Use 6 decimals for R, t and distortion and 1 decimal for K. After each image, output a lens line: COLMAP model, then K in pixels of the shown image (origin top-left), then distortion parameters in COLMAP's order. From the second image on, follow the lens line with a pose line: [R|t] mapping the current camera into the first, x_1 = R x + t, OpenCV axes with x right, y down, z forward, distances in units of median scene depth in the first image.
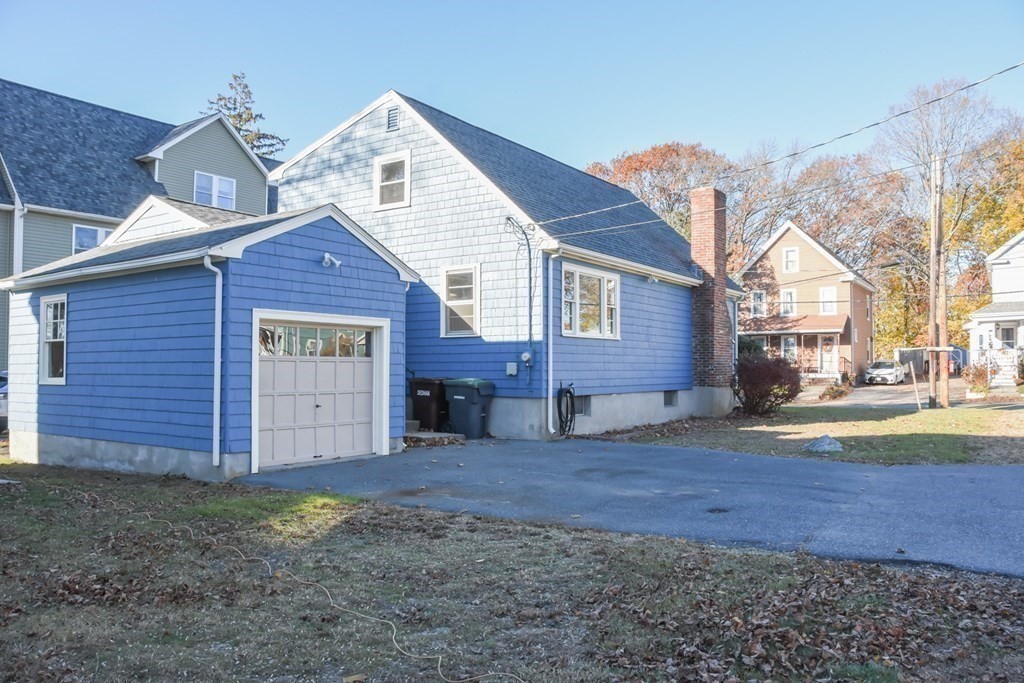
lens RADIAL K [[798.0, 0, 513.3], [0, 798.0, 361.0], [0, 0, 1]] dist [-0.138154, 0.072154]
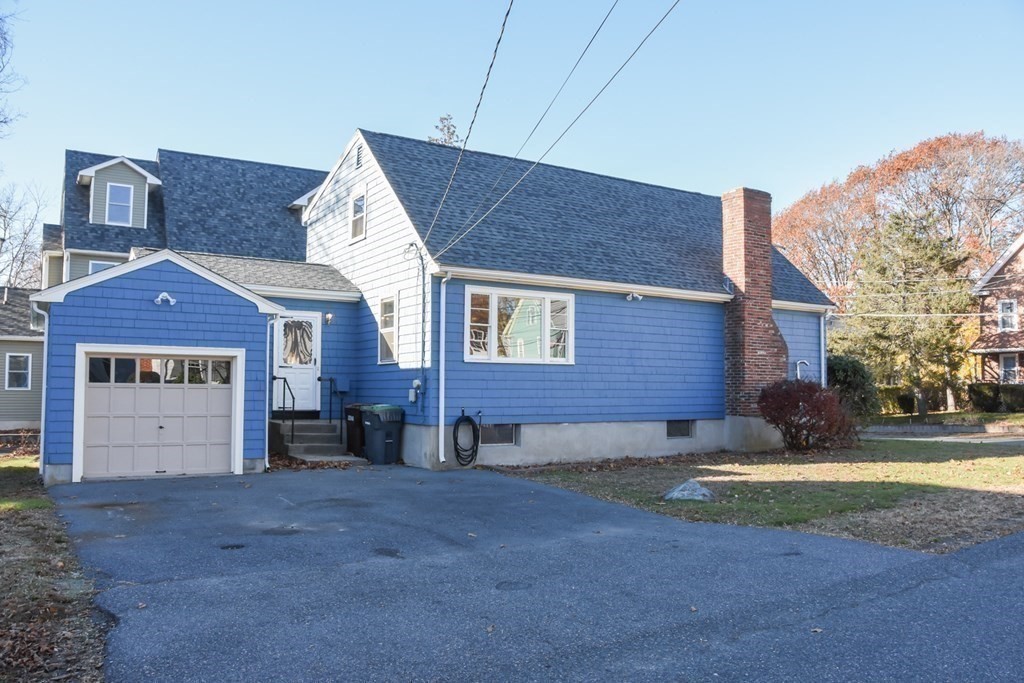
lens RADIAL K [[798.0, 0, 501.0], [0, 798.0, 357.8], [0, 0, 1]] dist [-0.138154, 0.072154]
pose [[0.910192, -0.012446, -0.413998, 0.434074], [-0.000730, 0.999499, -0.031652, -0.005001], [0.414185, 0.029111, 0.909727, 0.120229]]
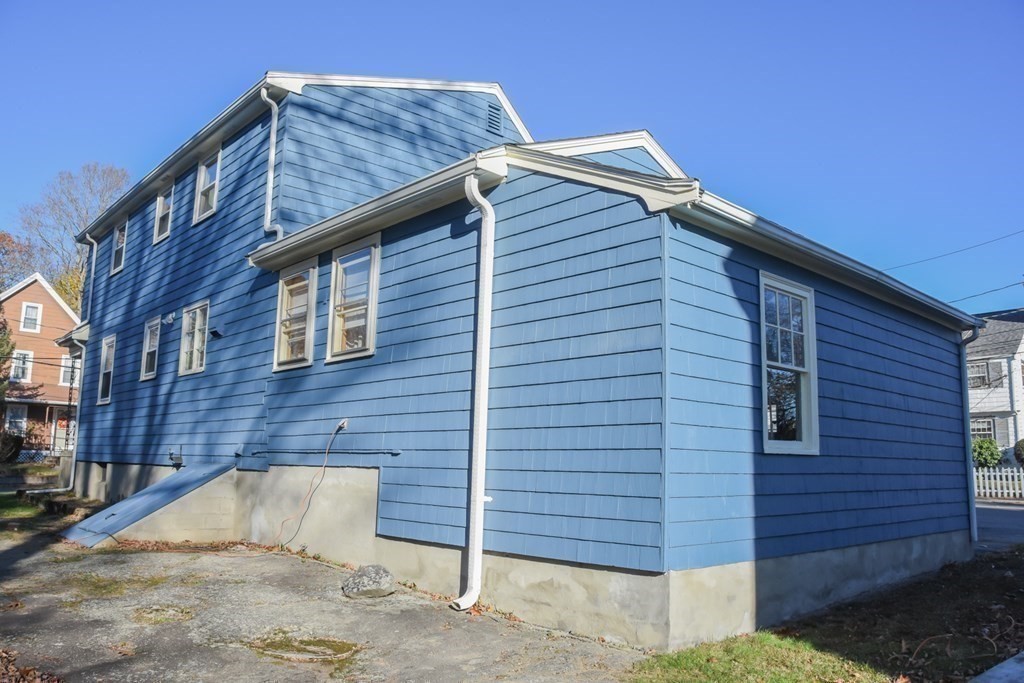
lens RADIAL K [[798.0, 0, 509.5], [0, 798.0, 346.7], [0, 0, 1]] dist [-0.138154, 0.072154]
pose [[0.240596, 0.150817, 0.958837, -0.828302], [-0.028831, 0.988529, -0.148252, 0.030463], [-0.970197, 0.008025, 0.242185, 0.759660]]
